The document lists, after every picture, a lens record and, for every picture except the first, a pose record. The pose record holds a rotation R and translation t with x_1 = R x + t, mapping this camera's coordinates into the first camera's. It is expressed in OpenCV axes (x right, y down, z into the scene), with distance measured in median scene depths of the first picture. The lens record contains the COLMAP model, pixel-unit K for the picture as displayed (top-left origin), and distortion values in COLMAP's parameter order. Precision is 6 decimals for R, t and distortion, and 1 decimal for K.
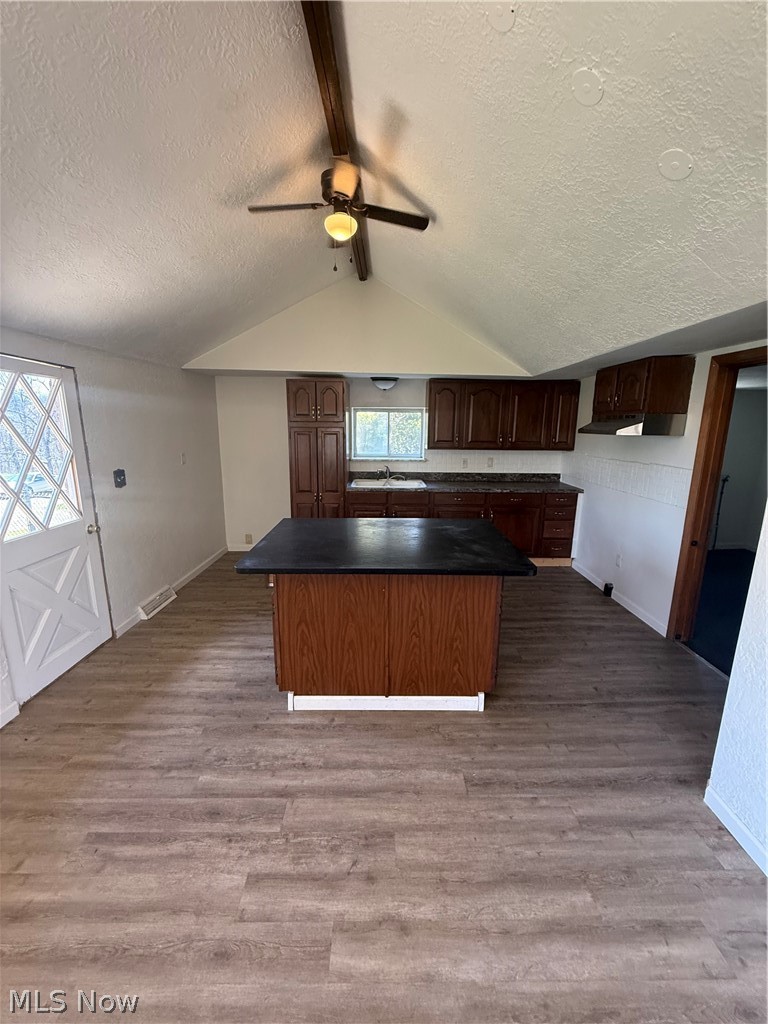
lens RADIAL K [[410.2, 0, 386.0], [0, 410.2, 508.9], [0, 0, 1]] dist [-0.000442, 0.000216]
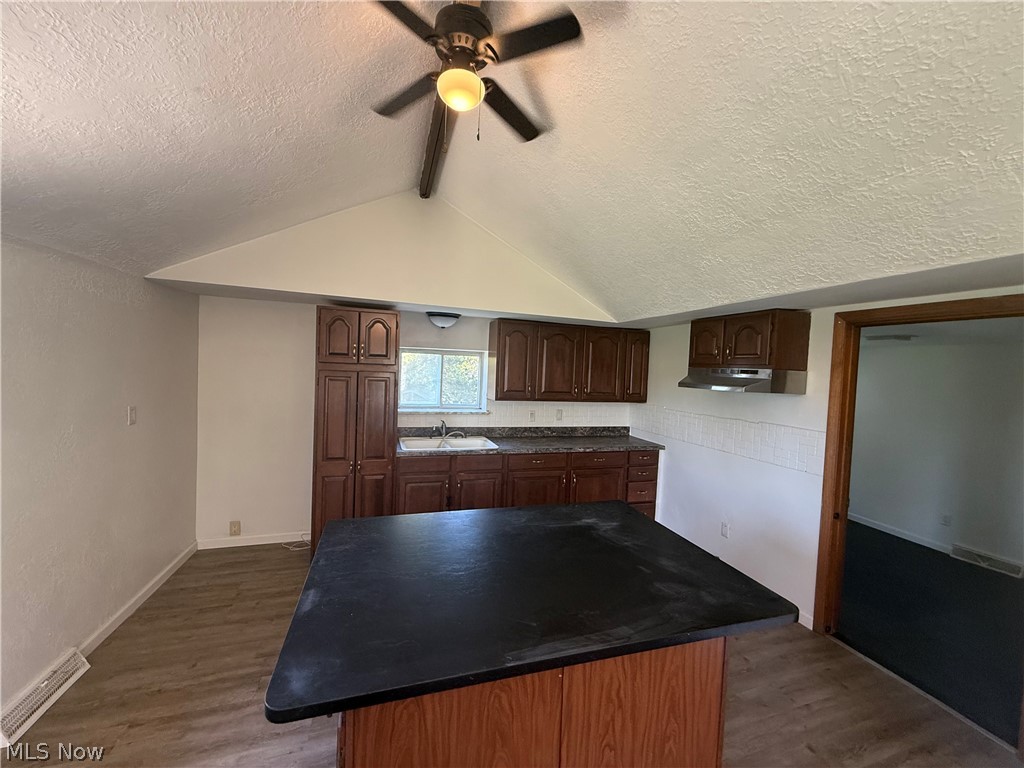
lens RADIAL K [[410.2, 0, 512.0], [0, 410.2, 384.0], [0, 0, 1]] dist [-0.000442, 0.000216]
pose [[0.955389, 0.018473, 0.294771, -0.117795], [0.028462, 0.987638, -0.154145, -0.052671], [-0.293975, 0.155658, 0.943053, 0.217386]]
